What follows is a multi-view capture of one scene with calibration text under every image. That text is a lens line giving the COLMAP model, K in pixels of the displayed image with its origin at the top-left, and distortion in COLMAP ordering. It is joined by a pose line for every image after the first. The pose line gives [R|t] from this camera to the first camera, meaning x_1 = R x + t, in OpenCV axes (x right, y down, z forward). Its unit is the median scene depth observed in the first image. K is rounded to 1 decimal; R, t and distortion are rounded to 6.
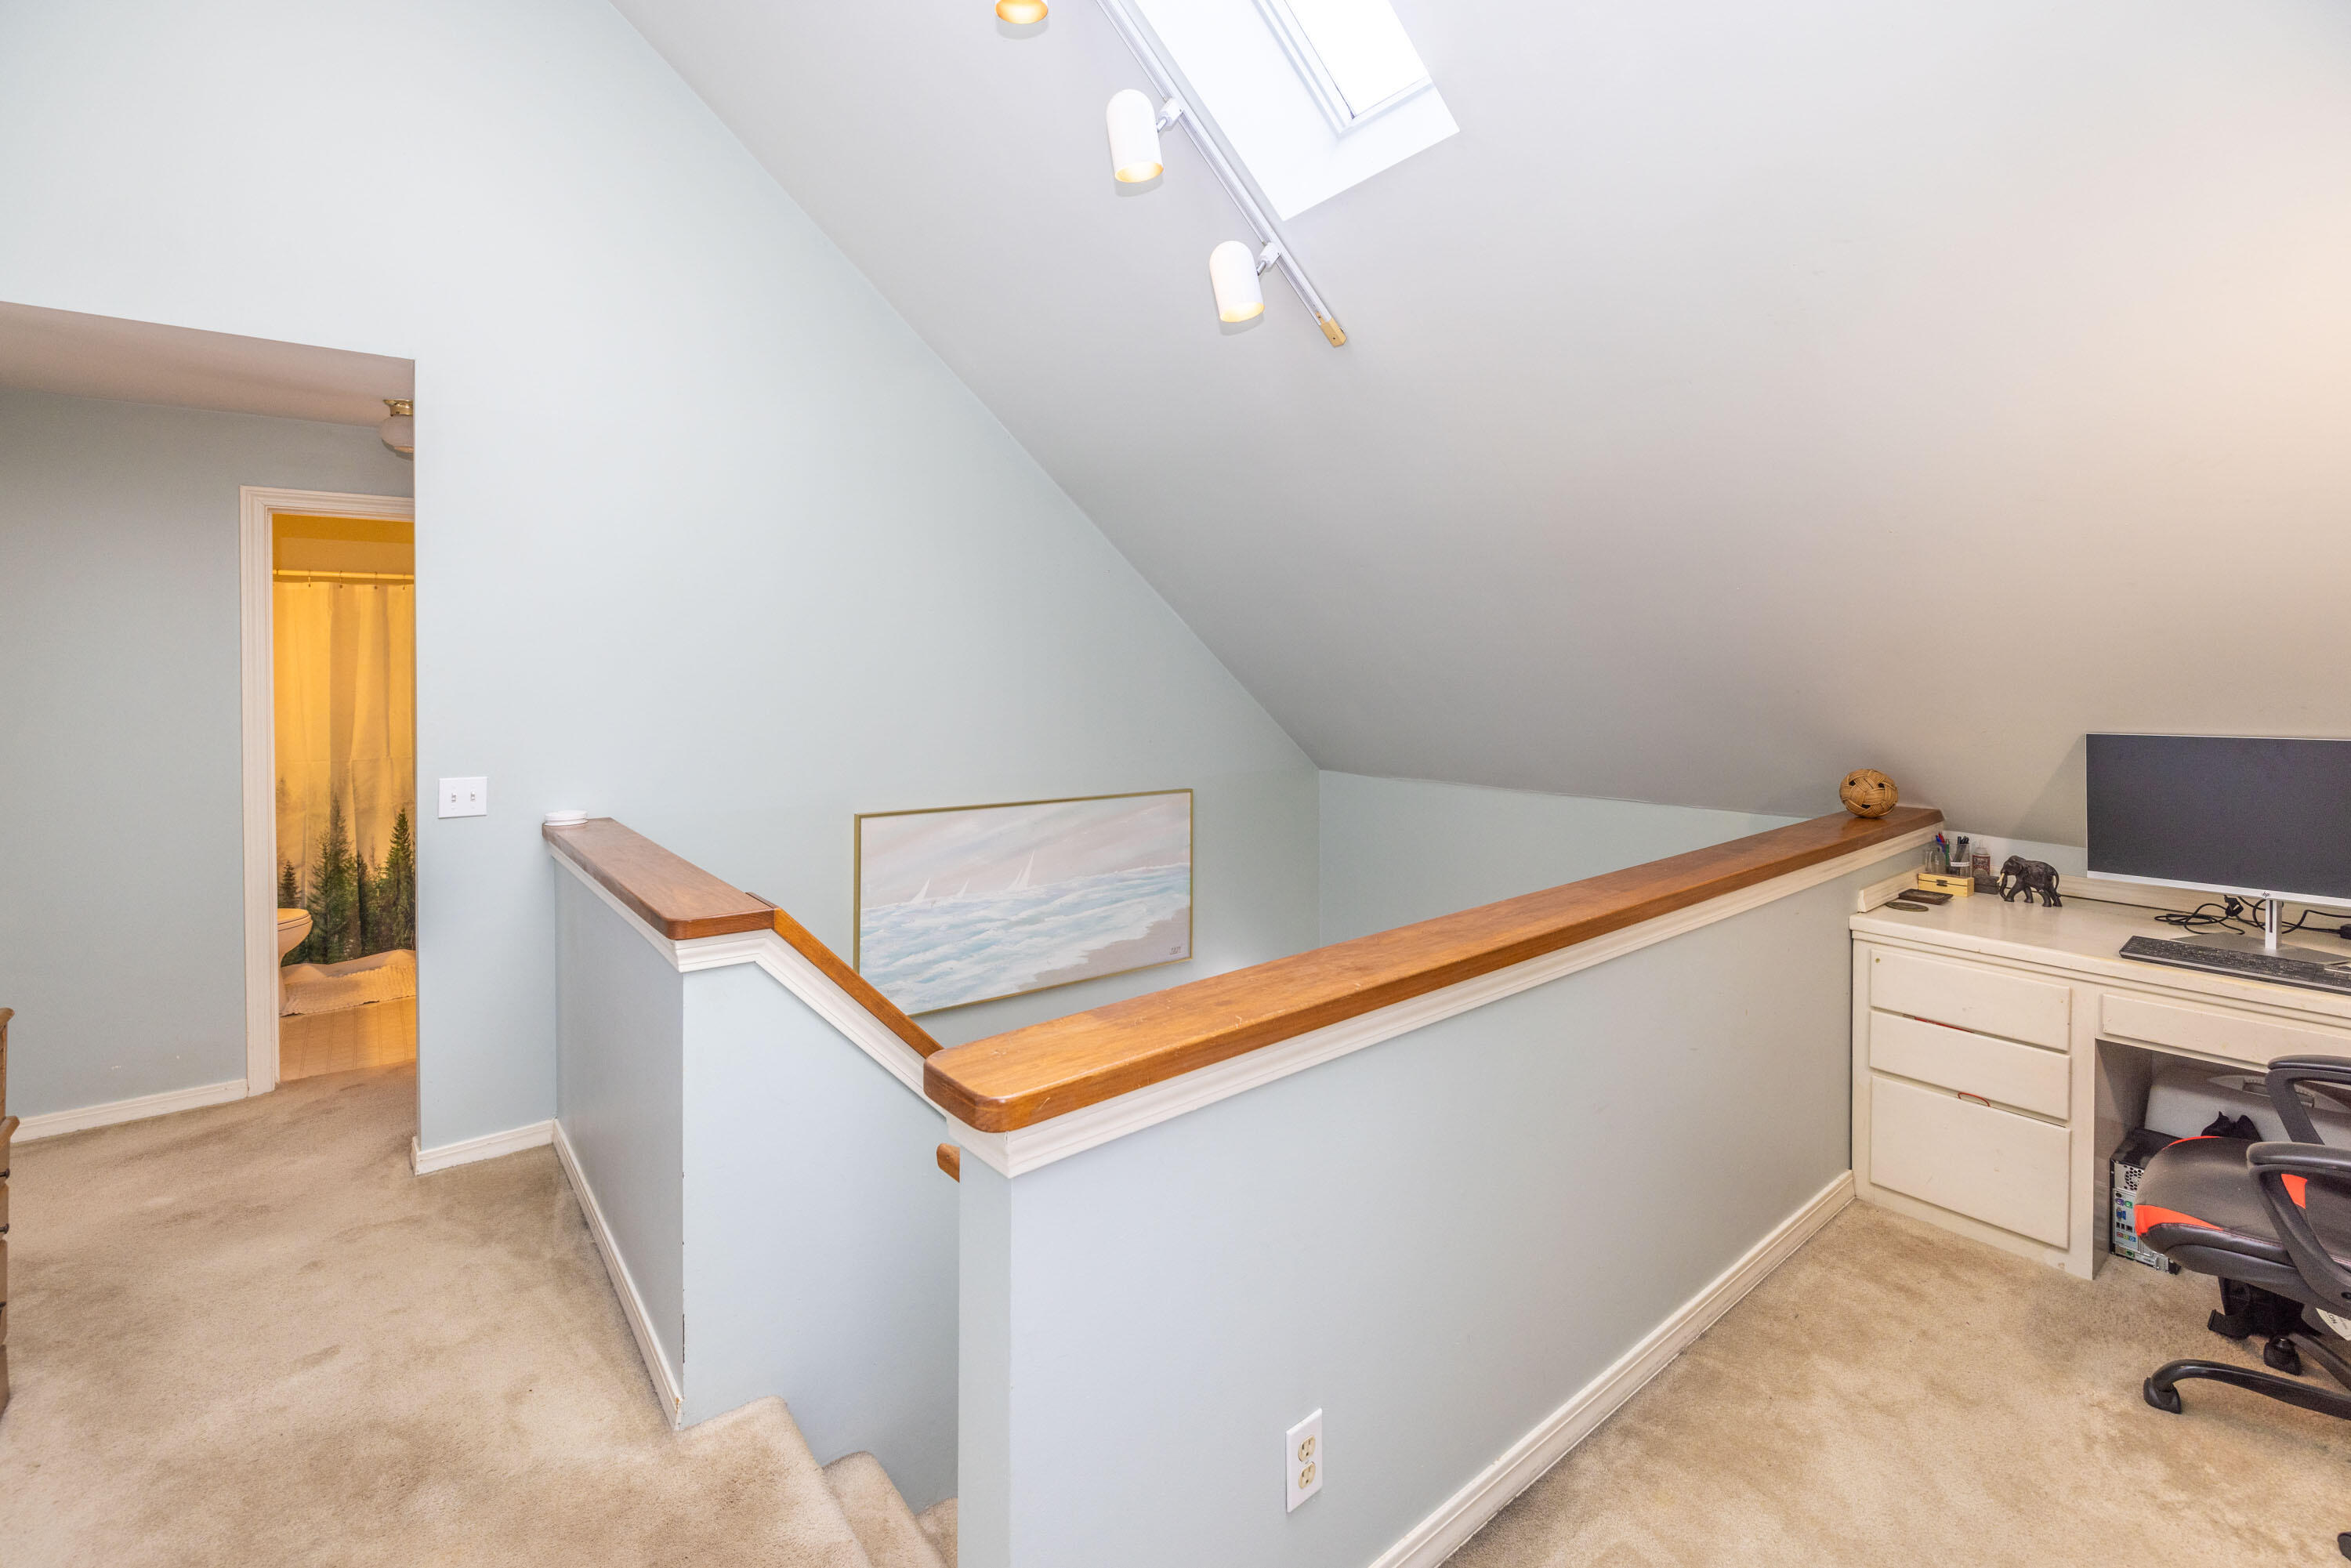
lens RADIAL K [[1028.7, 0, 1173.1], [0, 1028.7, 685.6], [0, 0, 1]] dist [0.000049, 0.000004]
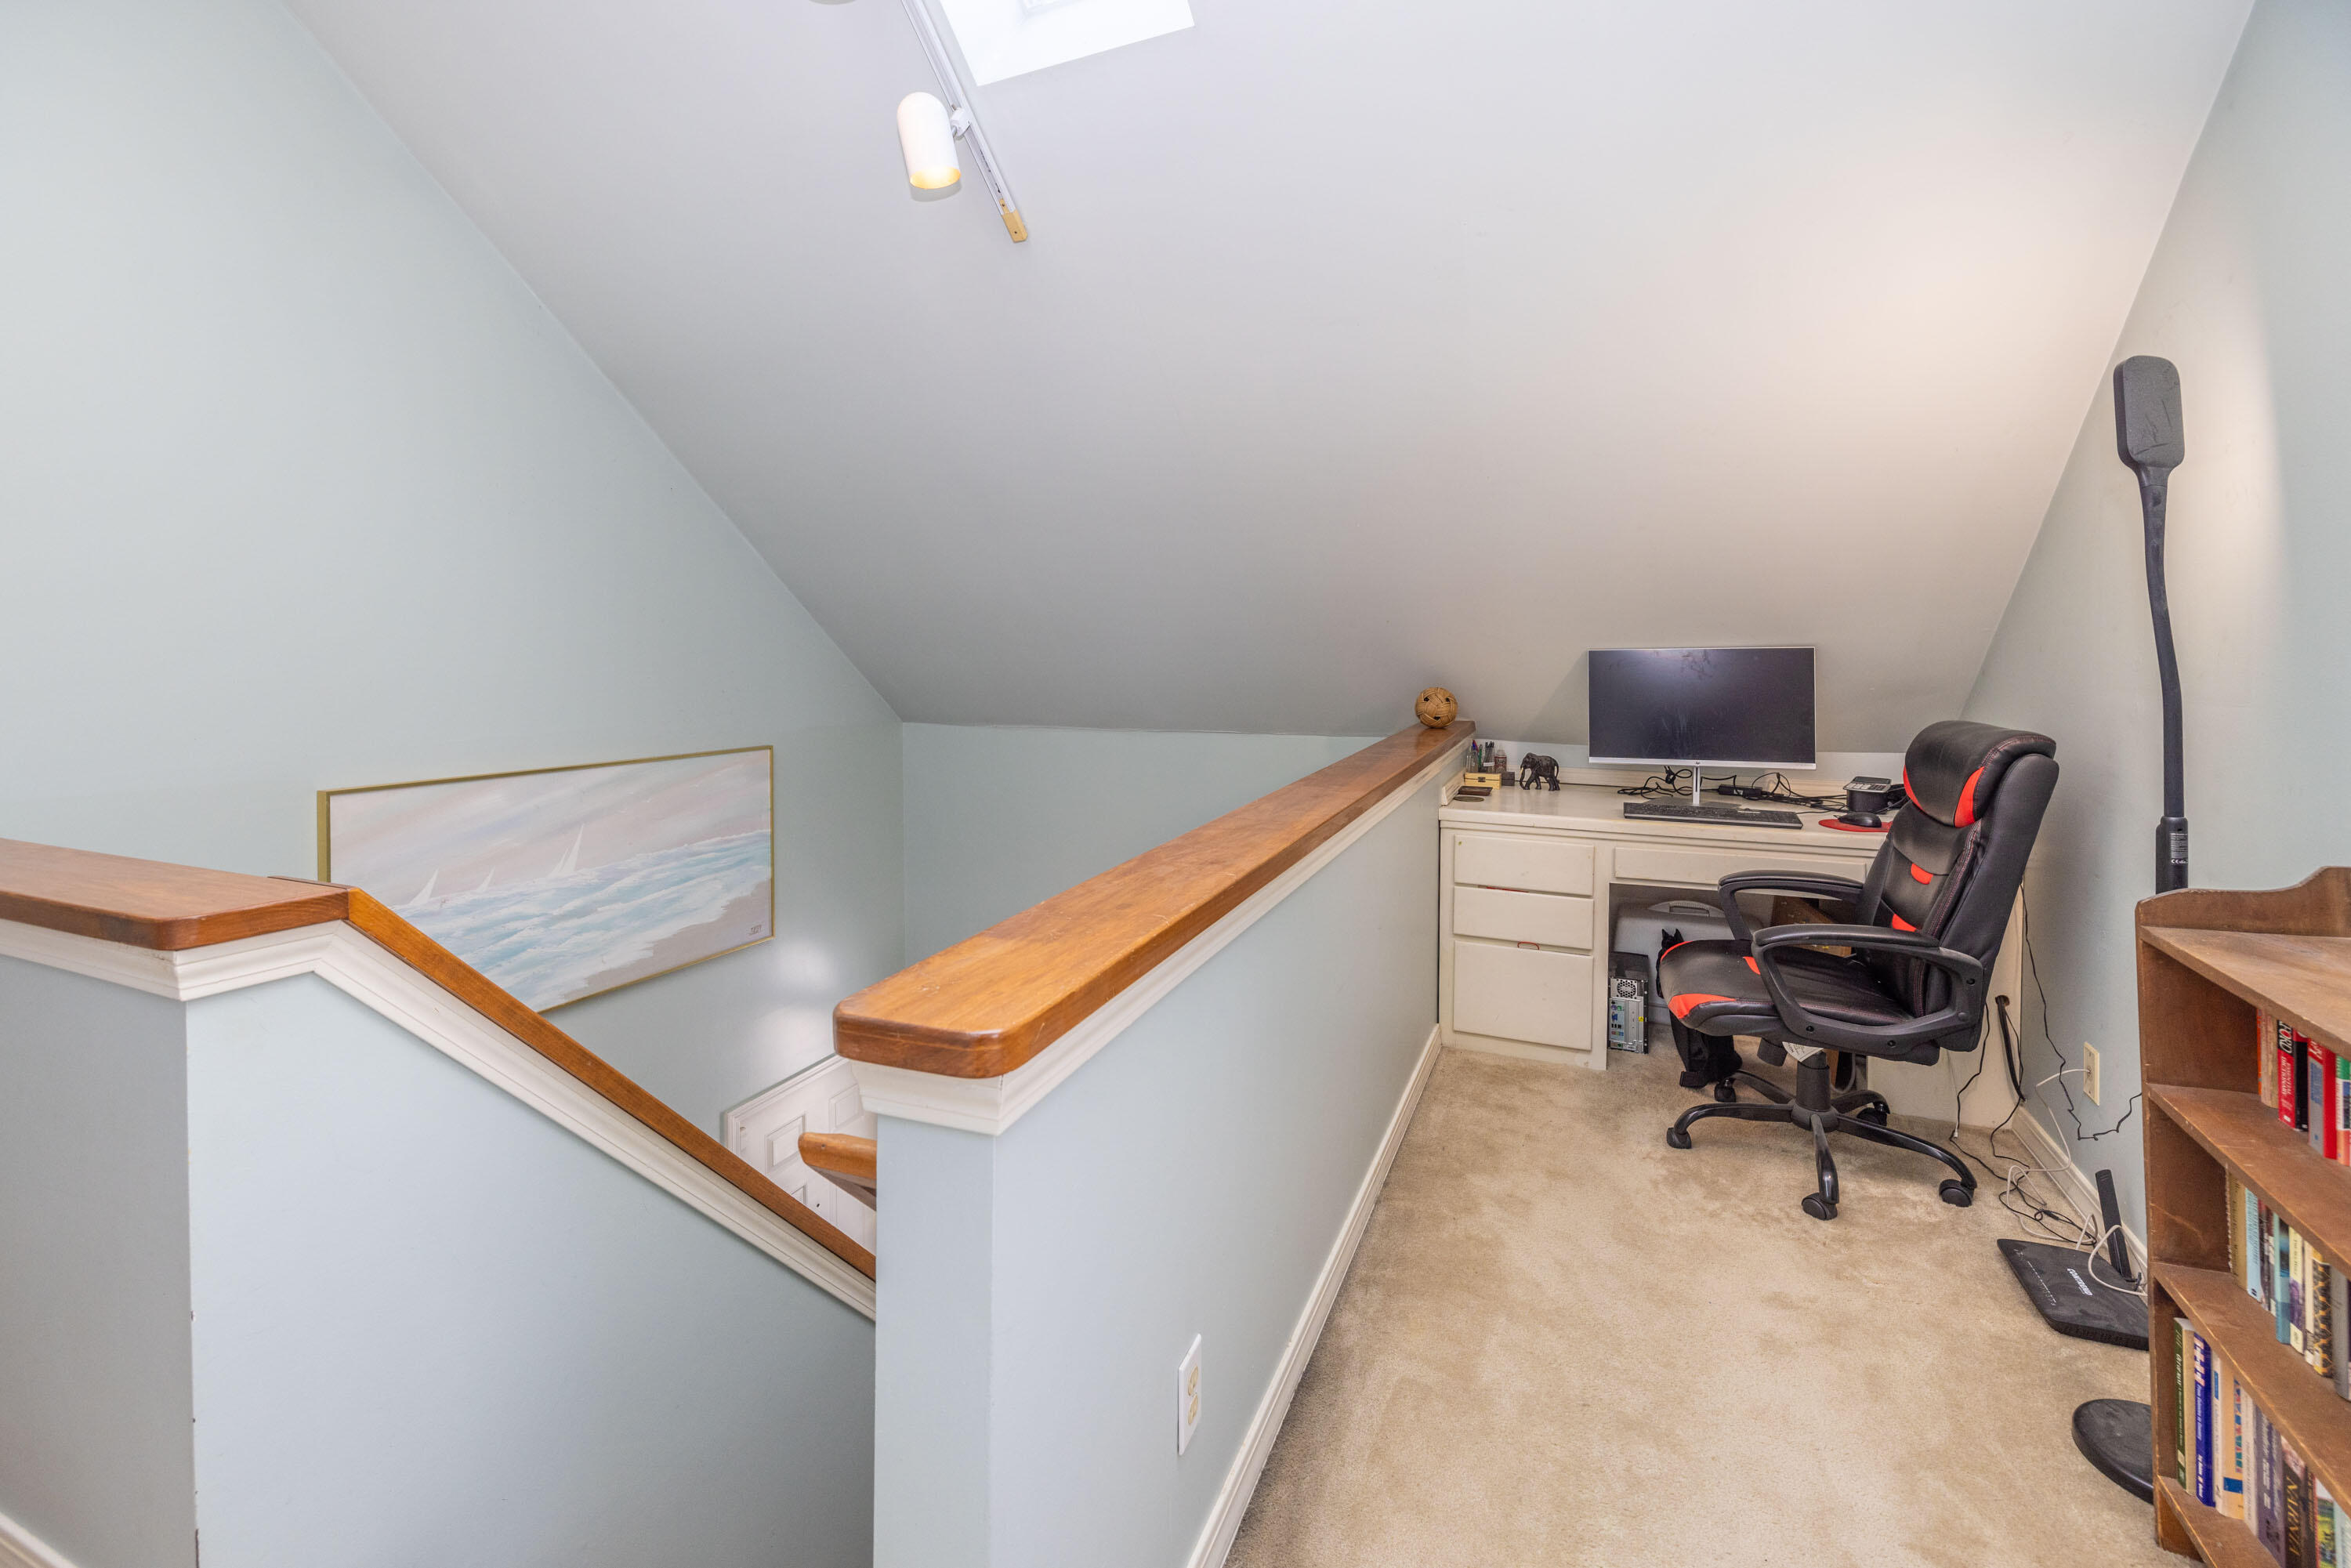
lens RADIAL K [[1029.3, 0, 1171.8], [0, 1029.3, 675.5], [0, 0, 1]] dist [0.001066, -0.000471]
pose [[0.882292, -0.014452, 0.470481, -0.180599], [0.007456, 0.999832, 0.016730, 0.054637], [-0.470644, -0.011253, 0.882251, 0.116636]]
